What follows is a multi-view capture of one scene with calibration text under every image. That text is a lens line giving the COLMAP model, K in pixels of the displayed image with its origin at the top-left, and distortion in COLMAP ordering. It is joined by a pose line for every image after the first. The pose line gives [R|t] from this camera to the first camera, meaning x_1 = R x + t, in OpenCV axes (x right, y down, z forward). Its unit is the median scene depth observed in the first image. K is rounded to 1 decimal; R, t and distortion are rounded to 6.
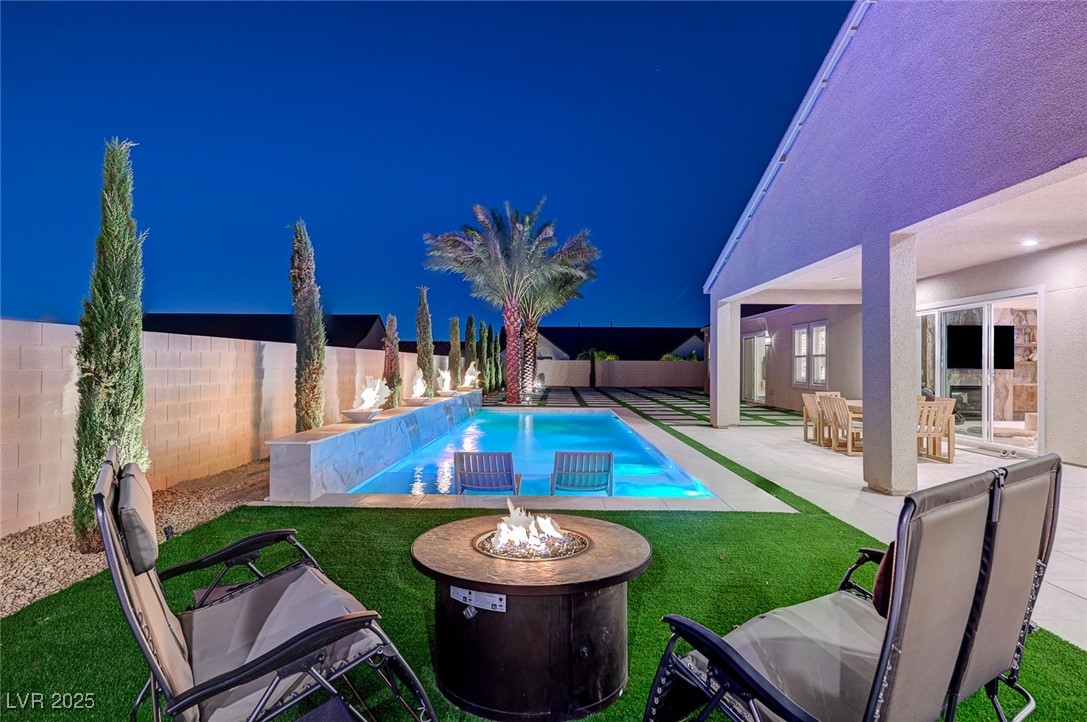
lens RADIAL K [[588.9, 0, 543.5], [0, 588.9, 361.0], [0, 0, 1]] dist [0.005572, 0.000734]
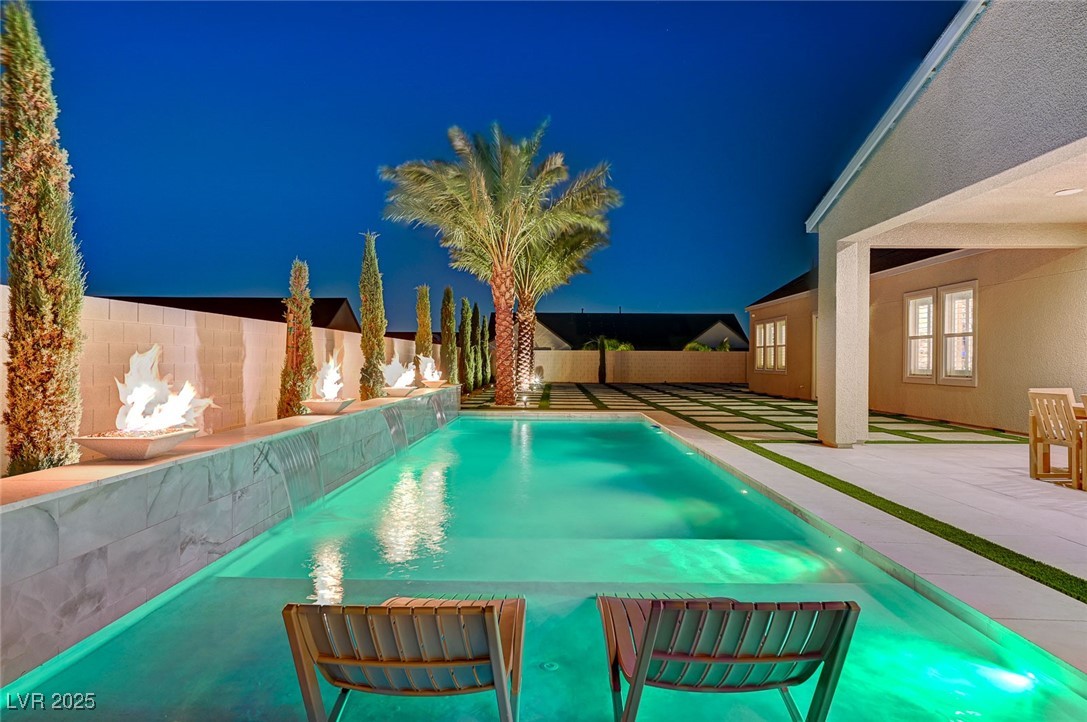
lens RADIAL K [[640.8, 0, 543.5], [0, 640.8, 361.0], [0, 0, 1]] dist [0.004070, 0.001588]
pose [[0.999965, -0.000518, 0.008315, -0.011273], [0.000448, 0.999965, 0.008398, 0.012589], [-0.008319, -0.008394, 0.999930, 0.235540]]
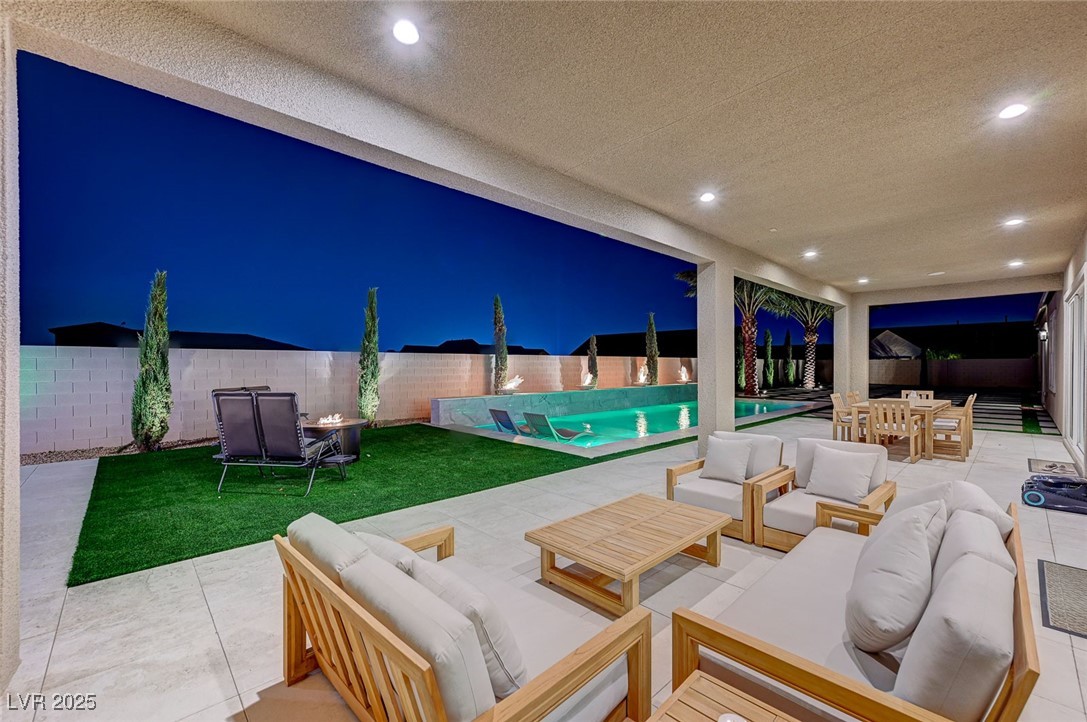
lens RADIAL K [[447.5, 0, 543.5], [0, 447.5, 361.0], [0, 0, 1]] dist [0.002442, 0.000049]
pose [[0.698698, -0.011855, -0.715319, 0.362061], [0.009748, 0.999928, -0.007050, 0.000964], [0.715351, -0.002047, 0.698763, 0.020113]]
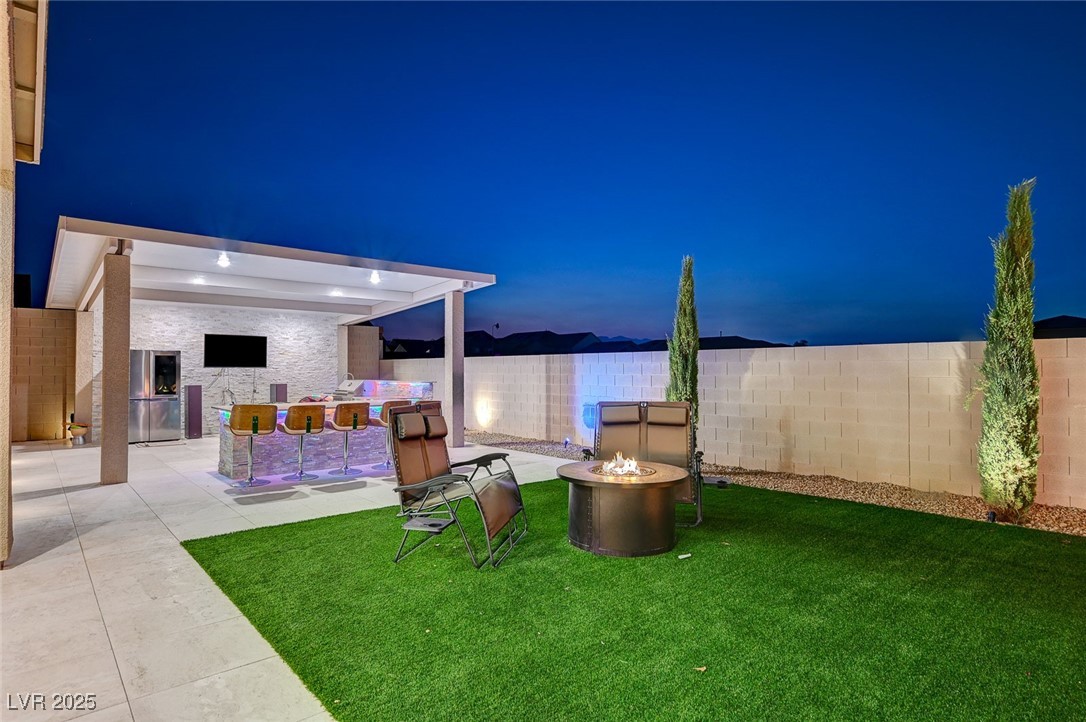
lens RADIAL K [[575.9, 0, 543.0], [0, 575.9, 361.0], [0, 0, 1]] dist [-0.000767, -0.000442]
pose [[-0.729745, -0.016462, -0.683522, 0.196617], [0.002098, 0.999651, -0.026316, 0.002701], [0.683717, -0.020638, -0.729456, 0.304546]]
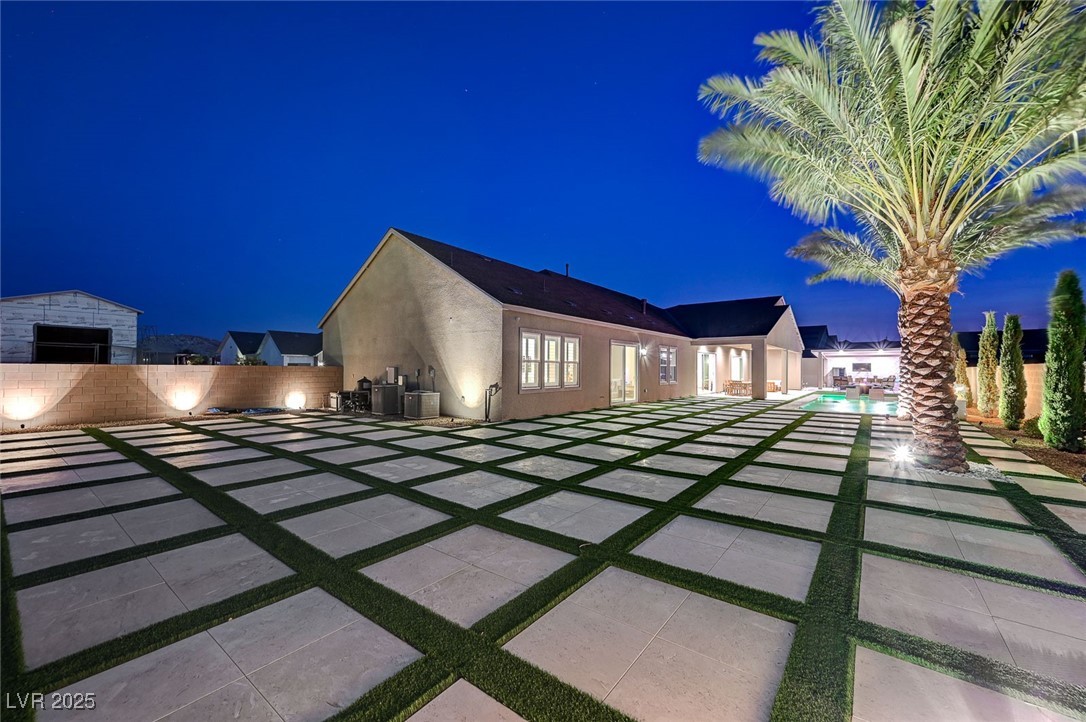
lens RADIAL K [[447.1, 0, 543.0], [0, 447.1, 361.0], [0, 0, 1]] dist [0.002442, 0.000049]
pose [[-0.816224, 0.004853, 0.577715, 0.008450], [-0.009784, 0.999705, -0.022222, 0.005314], [-0.577652, -0.023790, -0.815936, 2.038997]]
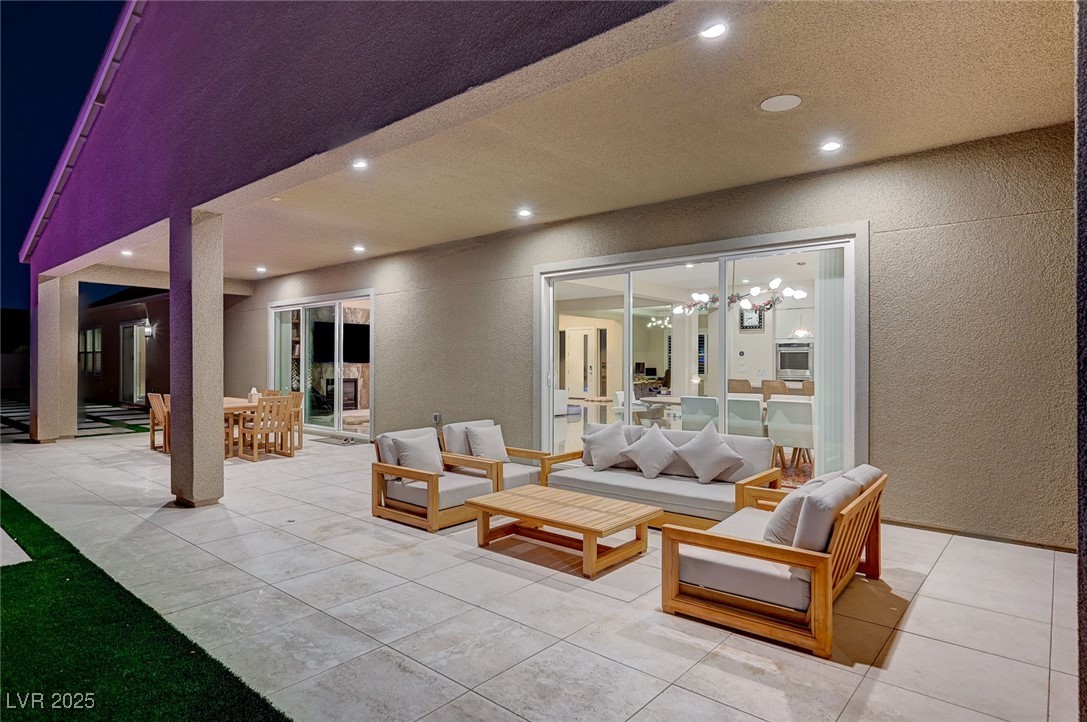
lens RADIAL K [[598.3, 0, 543.5], [0, 598.3, 361.0], [0, 0, 1]] dist [0.007137, 0.000575]
pose [[0.634695, -0.000864, 0.772762, 0.078969], [-0.005991, 0.999964, 0.006039, 0.000487], [-0.772739, -0.008463, 0.634667, 0.010753]]
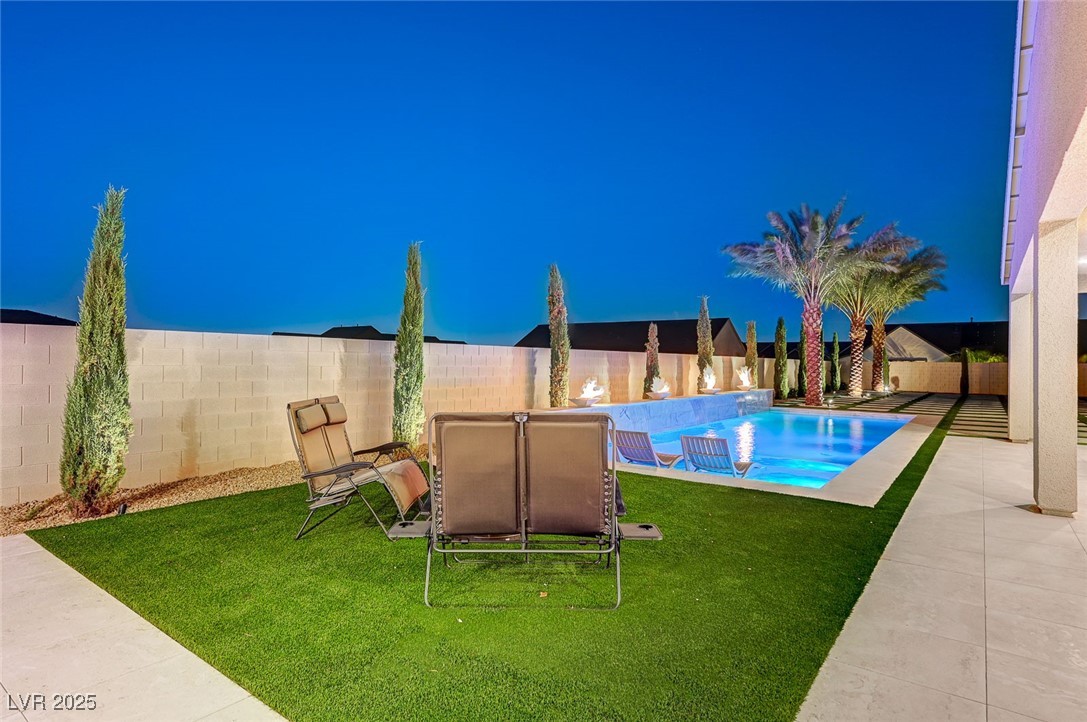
lens RADIAL K [[576.4, 0, 543.5], [0, 576.4, 361.0], [0, 0, 1]] dist [0.004124, 0.000474]
pose [[0.808862, 0.002172, -0.587995, 0.169897], [-0.003331, 0.999994, -0.000889, -0.000270], [0.587989, 0.002677, 0.808864, -0.054306]]
